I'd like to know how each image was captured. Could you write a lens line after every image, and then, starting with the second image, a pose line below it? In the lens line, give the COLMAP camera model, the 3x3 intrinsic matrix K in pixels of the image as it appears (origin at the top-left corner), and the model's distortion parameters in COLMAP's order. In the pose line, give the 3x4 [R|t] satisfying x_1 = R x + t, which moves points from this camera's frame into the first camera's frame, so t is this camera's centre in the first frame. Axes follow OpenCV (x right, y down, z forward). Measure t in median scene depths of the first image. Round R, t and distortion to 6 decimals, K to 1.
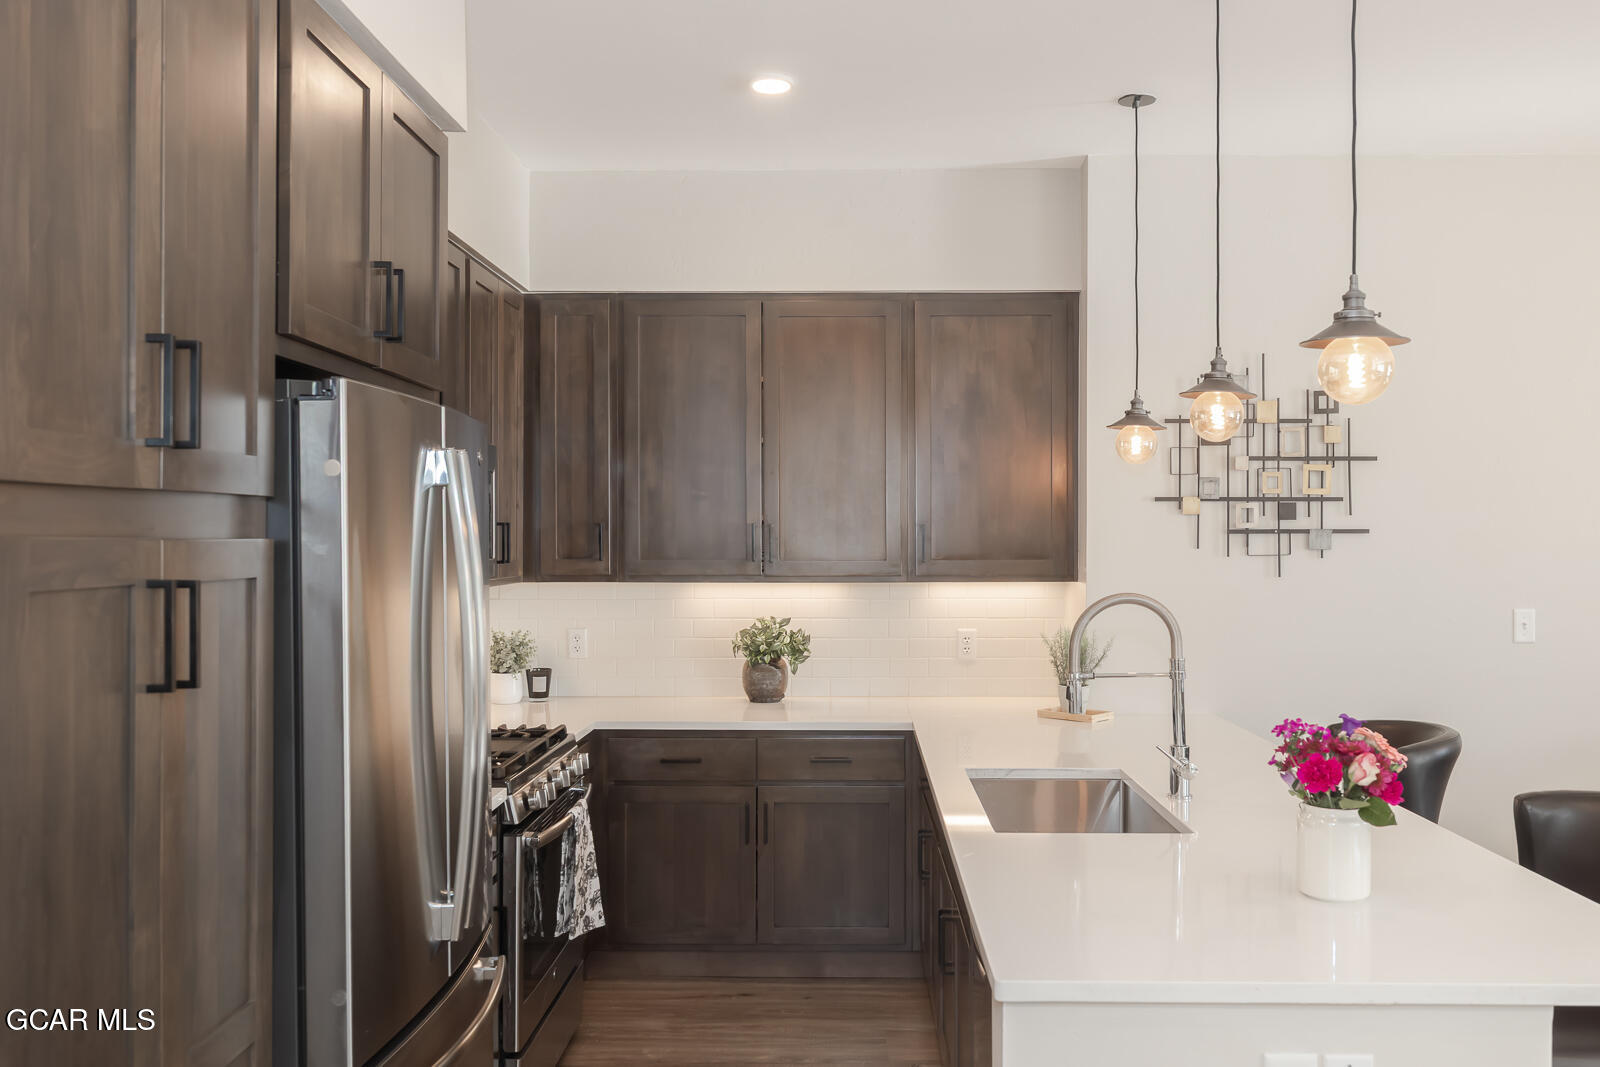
lens RADIAL K [[1237.9, 0, 865.5], [0, 1237.9, 529.2], [0, 0, 1]] dist [-0.013287, -0.003605]
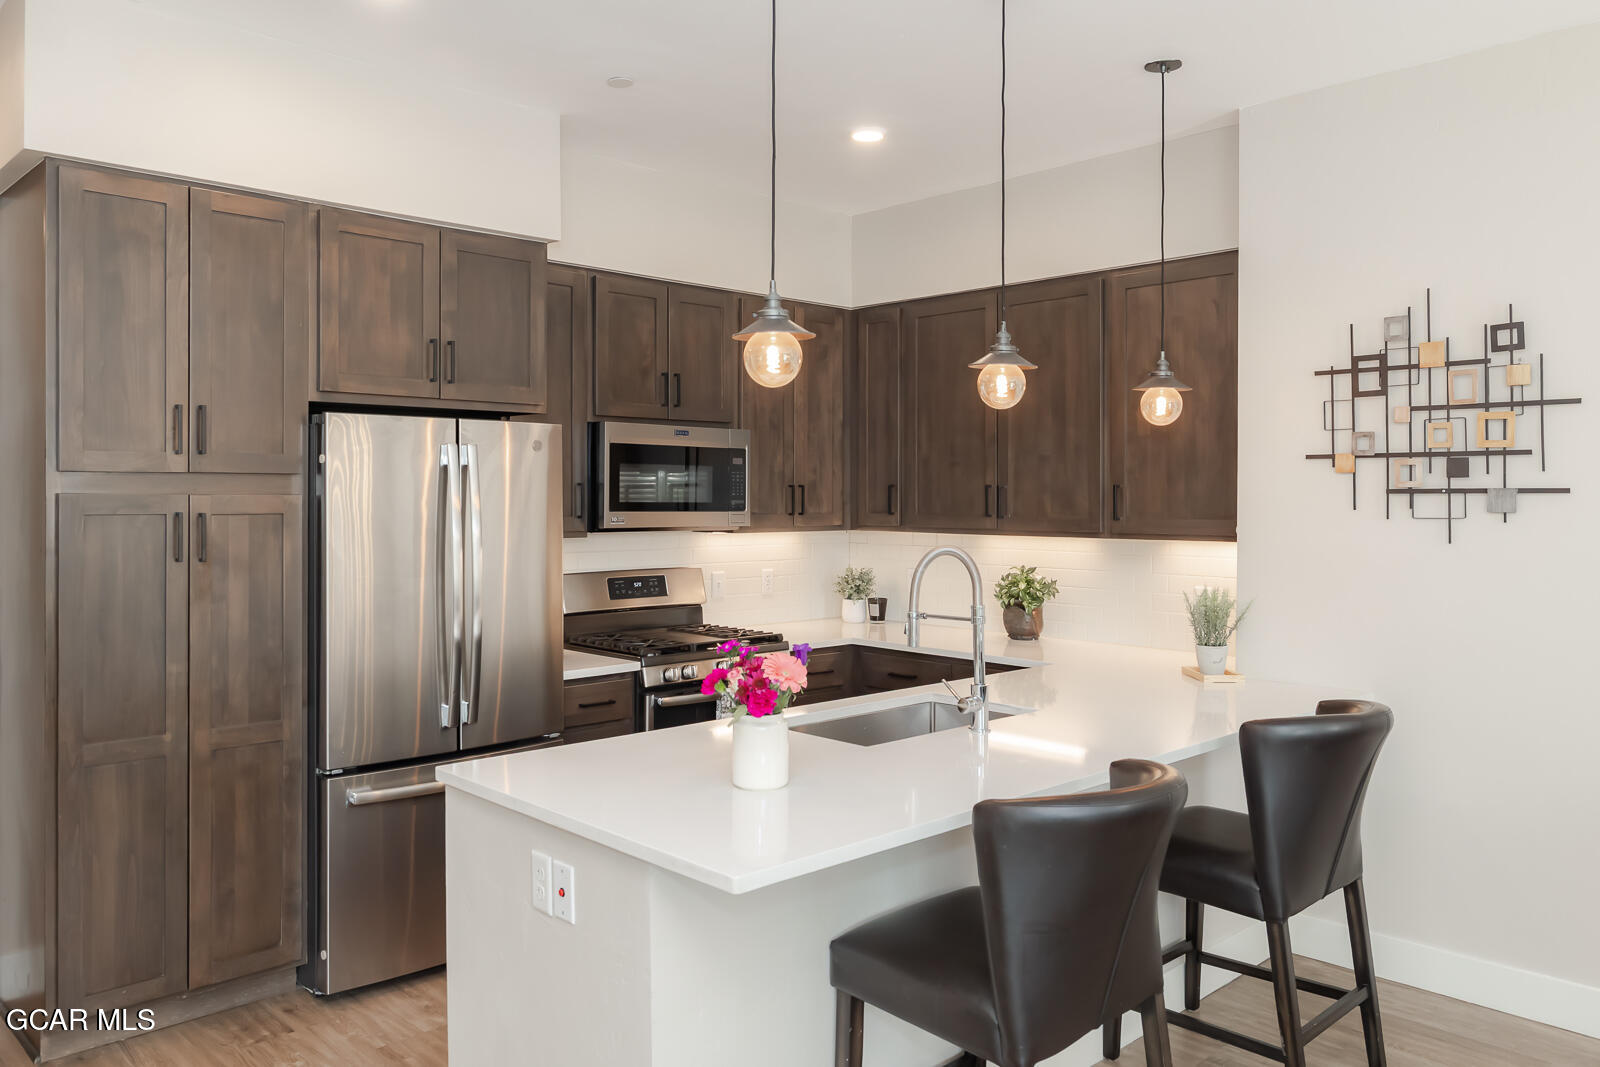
lens RADIAL K [[1174.1, 0, 818.8], [0, 1174.1, 503.1], [0, 0, 1]] dist [0.003980, -0.005311]
pose [[0.707157, 0.006915, -0.707023, 0.605085], [0.001344, 0.999937, 0.011124, 0.000401], [0.707055, -0.008817, 0.707103, 0.103424]]
